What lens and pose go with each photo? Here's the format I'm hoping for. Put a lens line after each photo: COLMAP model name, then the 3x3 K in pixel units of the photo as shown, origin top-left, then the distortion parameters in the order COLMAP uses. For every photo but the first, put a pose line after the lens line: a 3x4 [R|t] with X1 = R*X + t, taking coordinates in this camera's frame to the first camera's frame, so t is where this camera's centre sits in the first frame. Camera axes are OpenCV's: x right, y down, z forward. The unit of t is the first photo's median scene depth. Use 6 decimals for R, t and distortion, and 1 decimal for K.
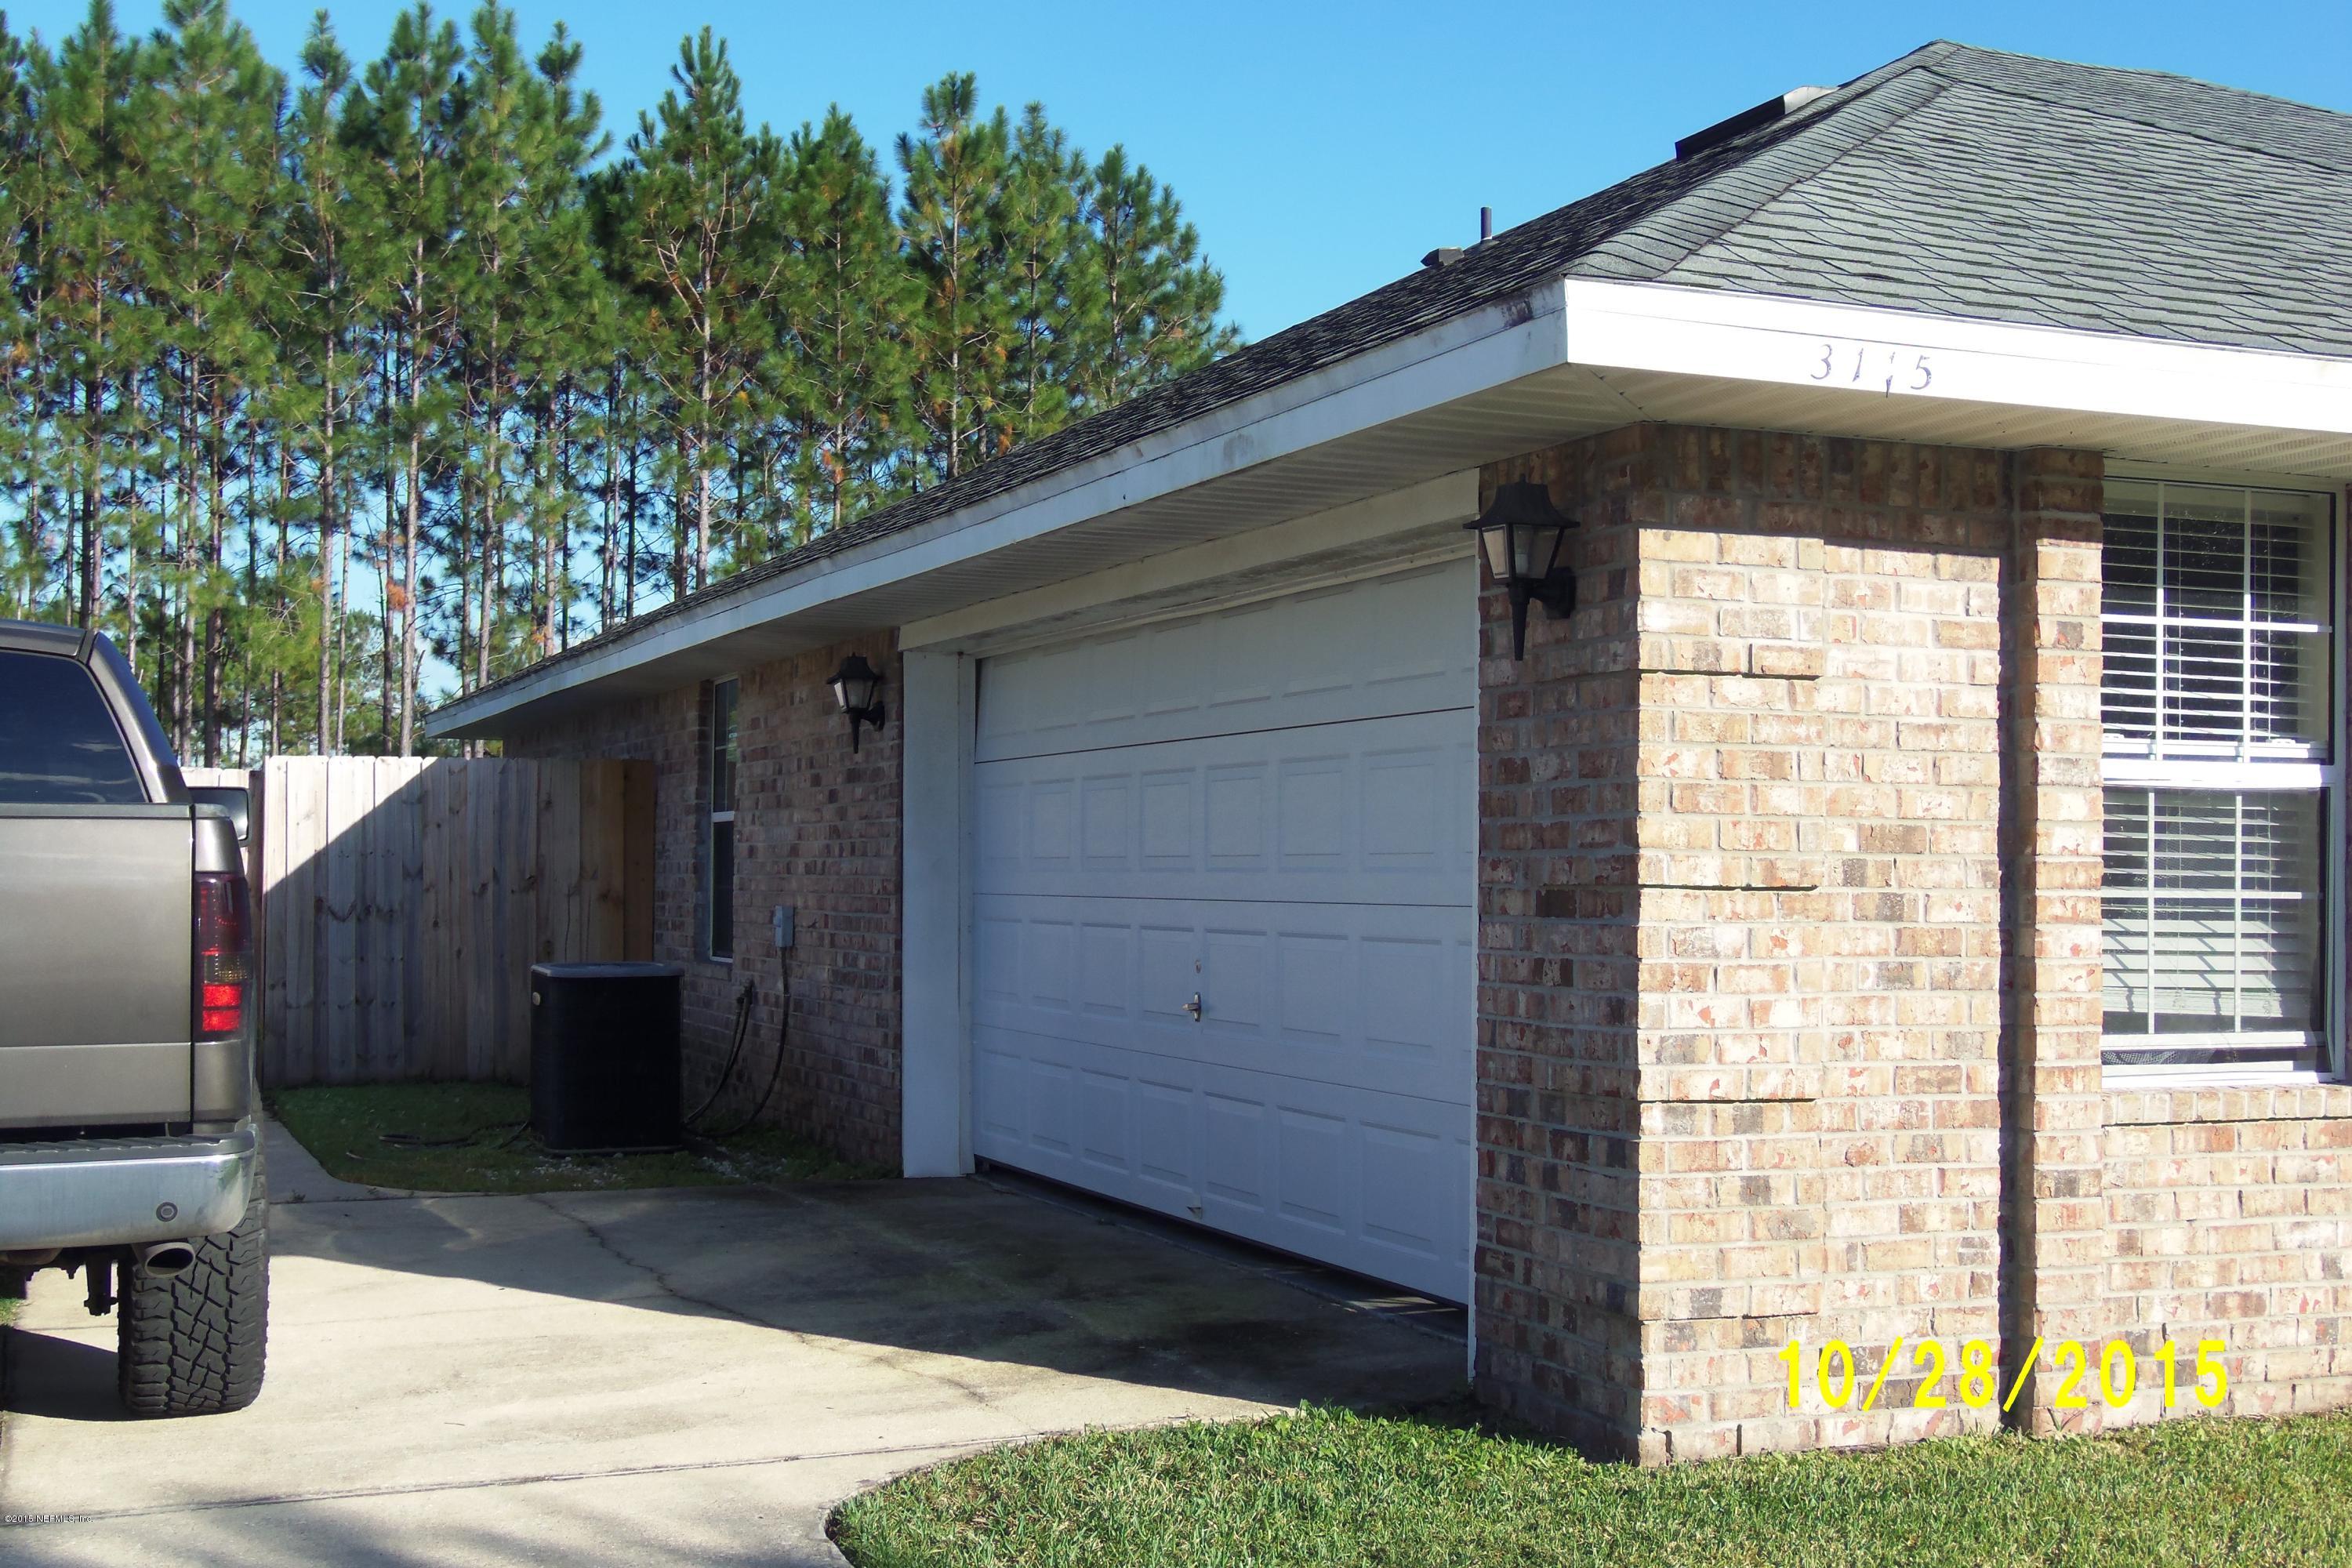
lens RADIAL K [[2630.5, 0, 1186.8], [0, 2630.5, 782.9], [0, 0, 1]] dist [-0.027142, 0.000000]
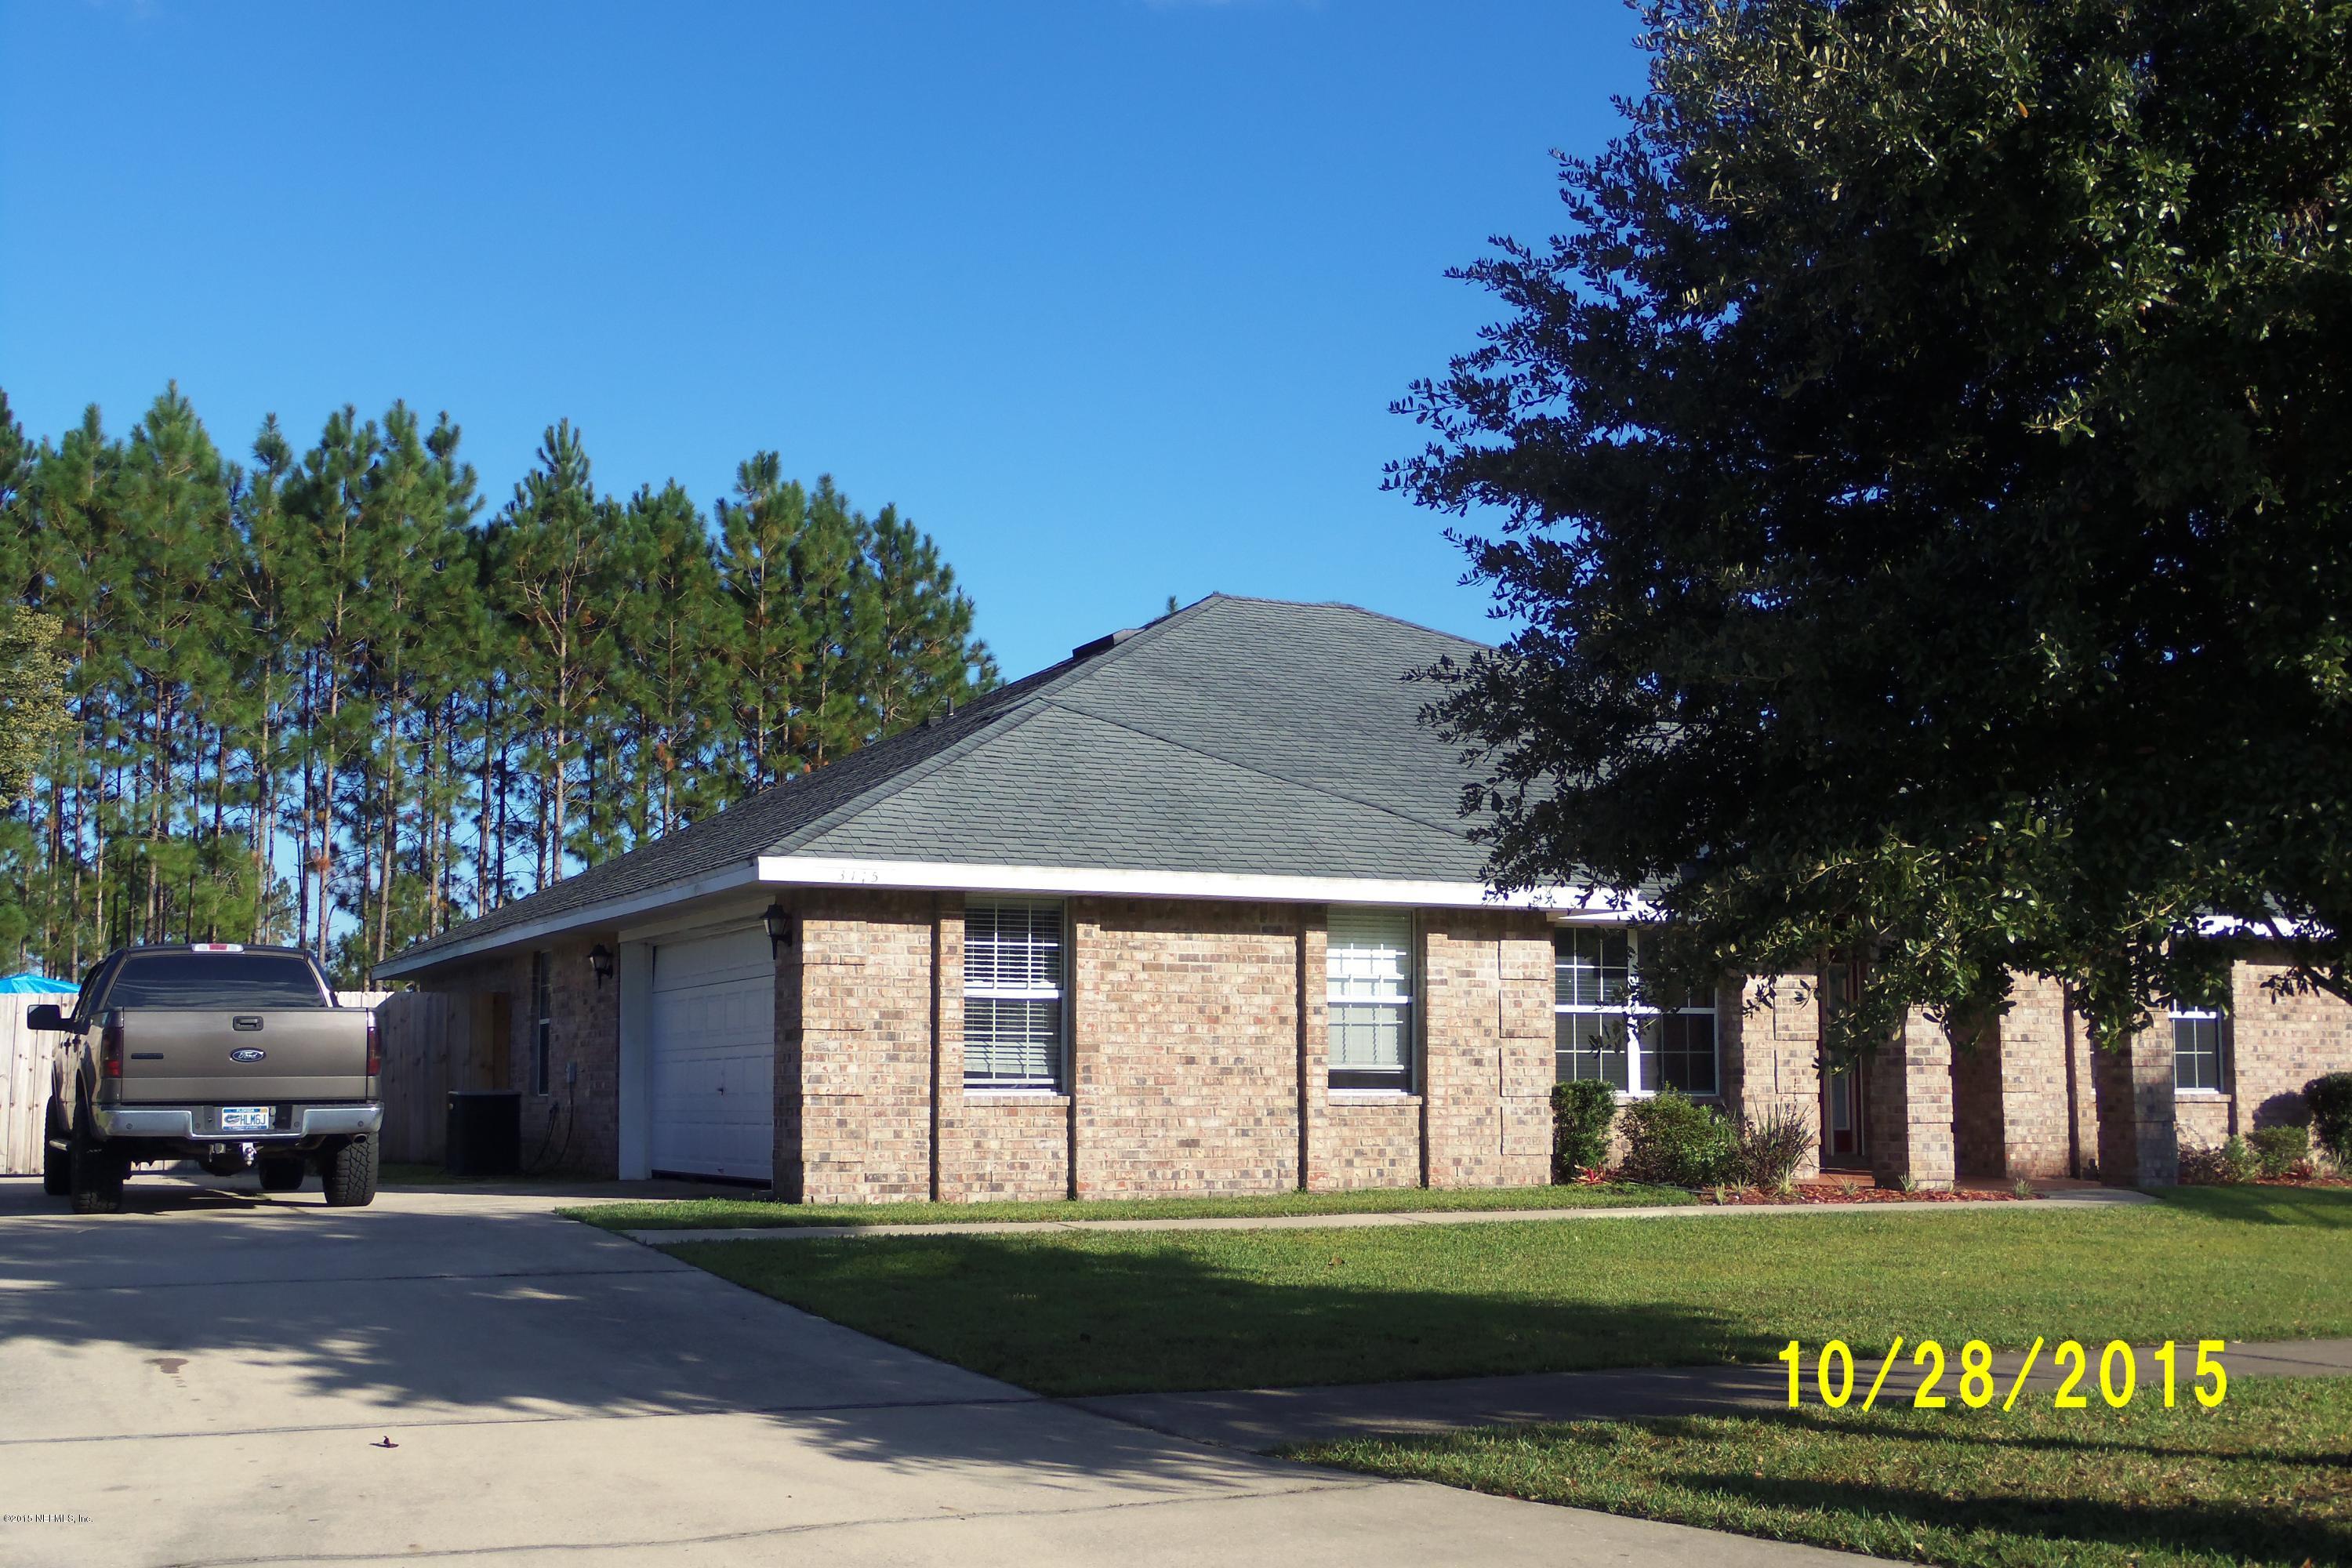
lens RADIAL K [[2630.5, 0, 1168.1], [0, 2630.5, 777.8], [0, 0, 1]] dist [-0.027142, 0.000000]
pose [[0.999181, -0.007101, 0.039834, 0.201981], [0.010535, 0.996179, -0.086692, 0.006312], [-0.039066, 0.087040, 0.995439, -0.938971]]
